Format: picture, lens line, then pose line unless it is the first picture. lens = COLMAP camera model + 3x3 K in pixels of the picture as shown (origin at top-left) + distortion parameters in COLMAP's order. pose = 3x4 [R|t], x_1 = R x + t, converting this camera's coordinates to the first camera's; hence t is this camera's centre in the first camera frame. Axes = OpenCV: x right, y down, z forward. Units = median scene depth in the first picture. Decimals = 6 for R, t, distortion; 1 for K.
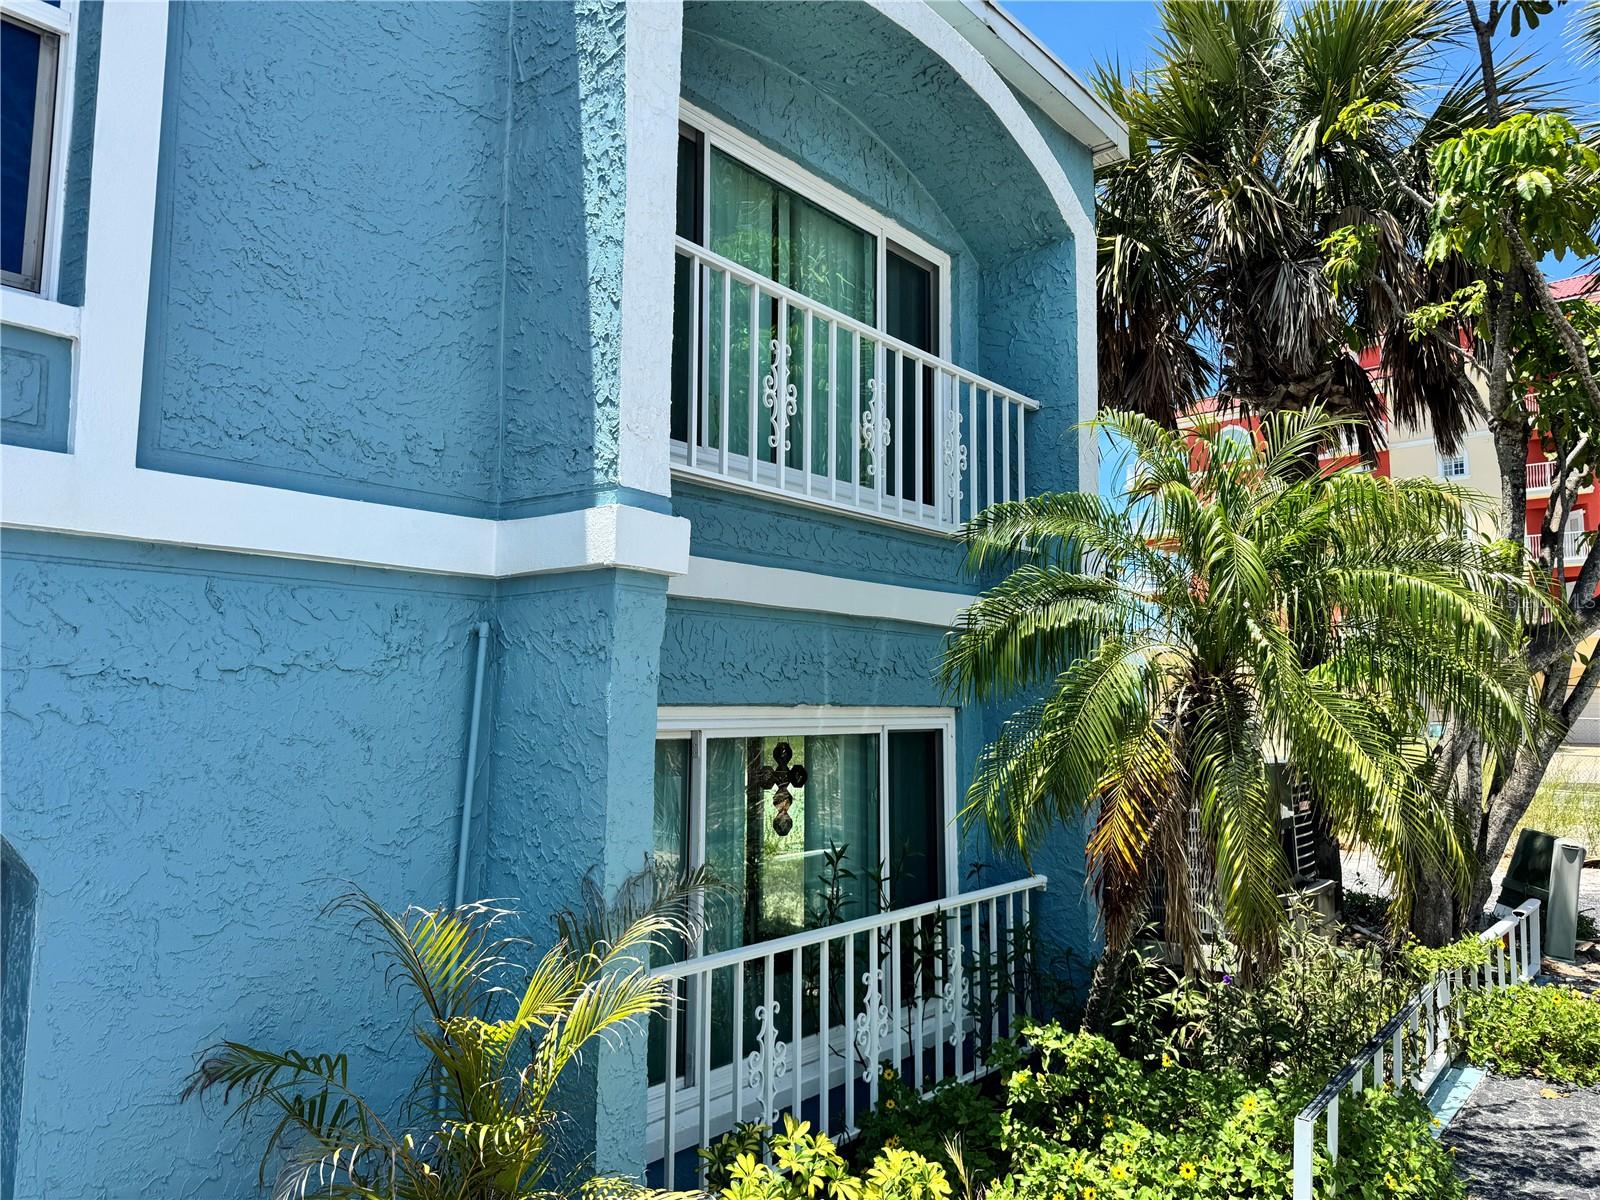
lens RADIAL K [[1113.9, 0, 797.8], [0, 1113.9, 593.9], [0, 0, 1]] dist [-0.000417, -0.007190]
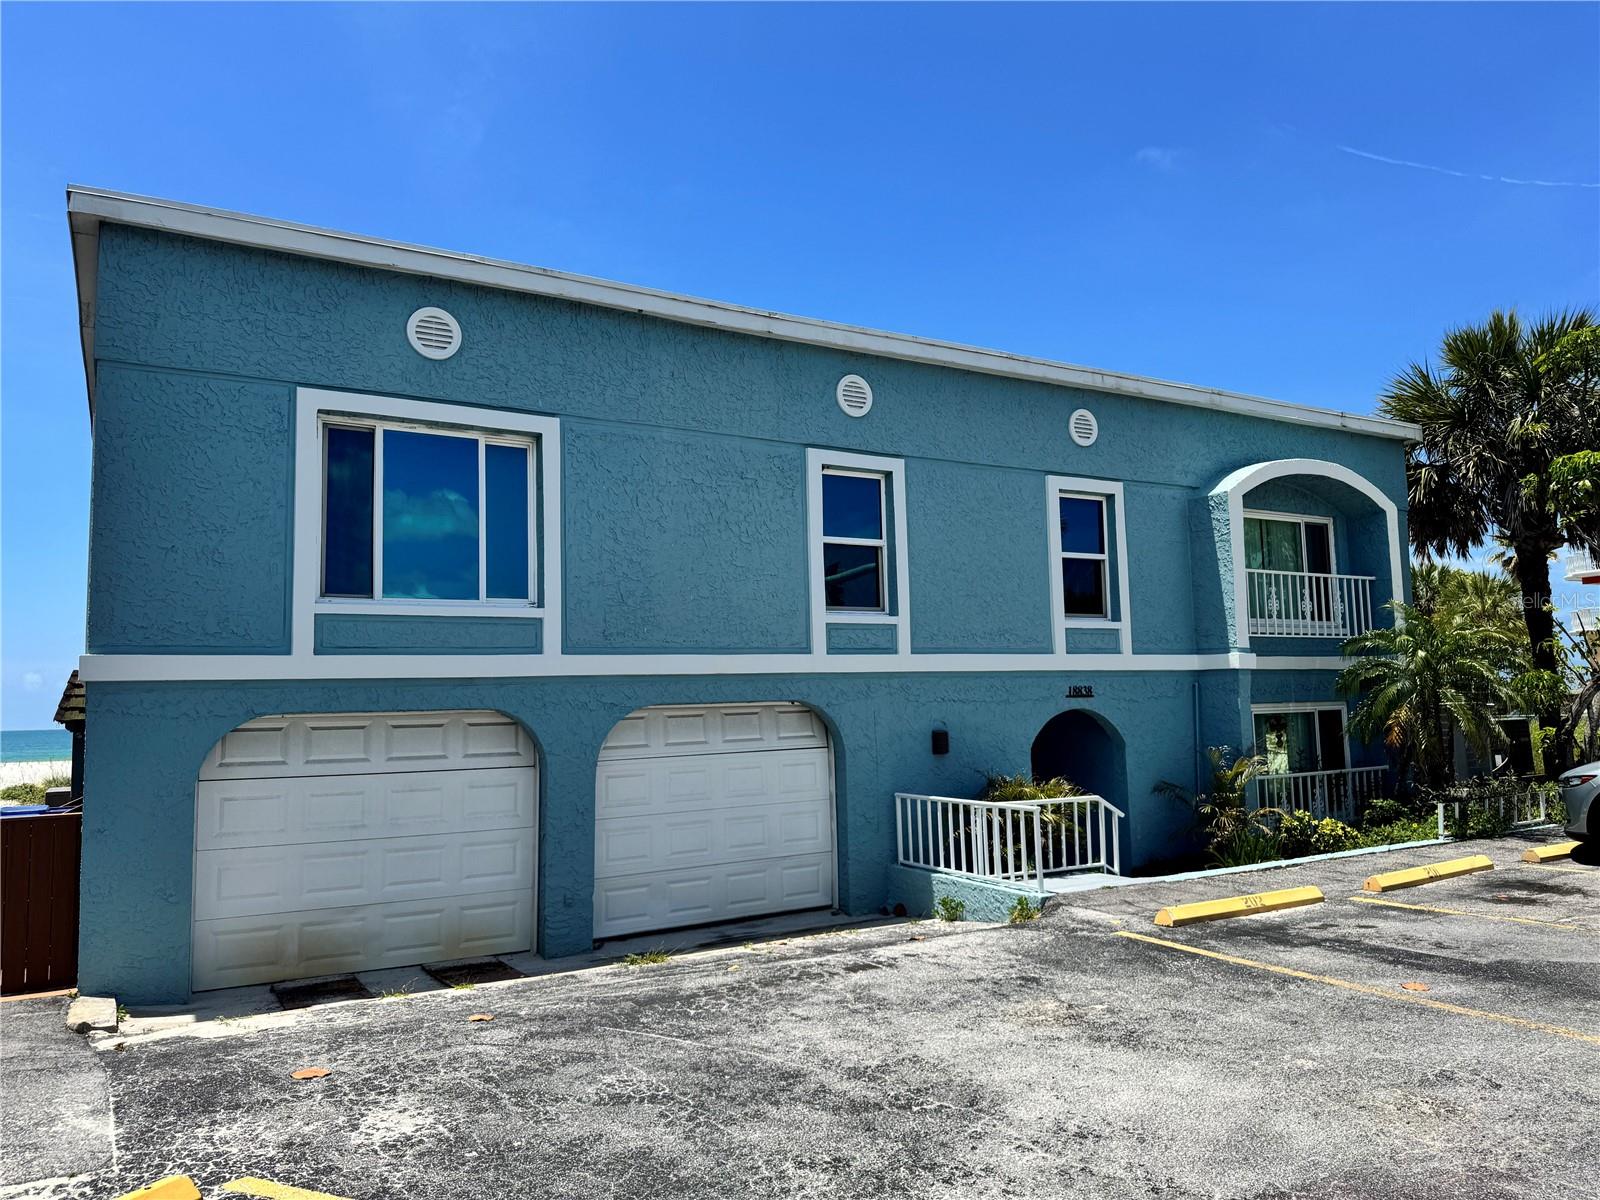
lens RADIAL K [[1113.9, 0, 798.6], [0, 1113.9, 609.8], [0, 0, 1]] dist [-0.000417, -0.007190]
pose [[0.938082, -0.062349, -0.340757, -0.180654], [0.067149, 0.997740, 0.002296, -0.230859], [0.339844, -0.025035, 0.940148, -2.143356]]
